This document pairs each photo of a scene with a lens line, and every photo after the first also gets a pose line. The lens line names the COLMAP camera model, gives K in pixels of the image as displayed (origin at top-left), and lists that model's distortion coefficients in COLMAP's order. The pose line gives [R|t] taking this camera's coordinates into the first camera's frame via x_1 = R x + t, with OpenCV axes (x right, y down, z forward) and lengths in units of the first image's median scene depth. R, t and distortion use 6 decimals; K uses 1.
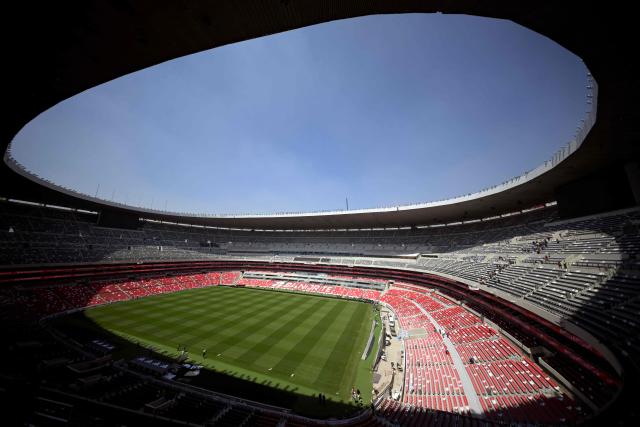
lens RADIAL K [[221.9, 0, 320.0], [0, 221.9, 213.5], [0, 0, 1]] dist [0.000850, 0.000033]
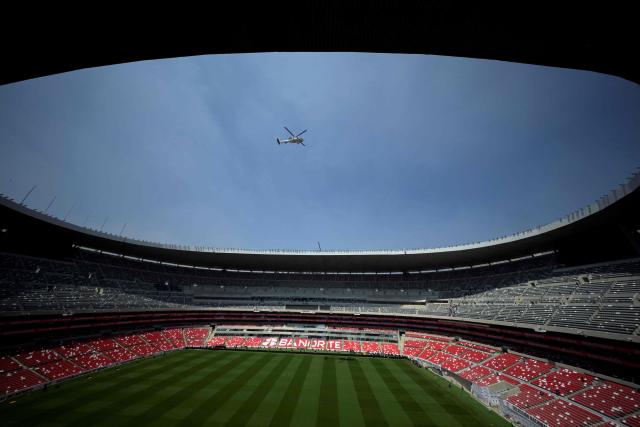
lens RADIAL K [[214.9, 0, 317.7], [0, 214.9, 199.3], [0, 0, 1]] dist [-0.000442, -0.000111]
pose [[0.945433, 0.139057, 0.294653, -0.324690], [-0.052649, 0.957667, -0.283023, 0.040704], [-0.321536, 0.252066, 0.912731, 0.121118]]
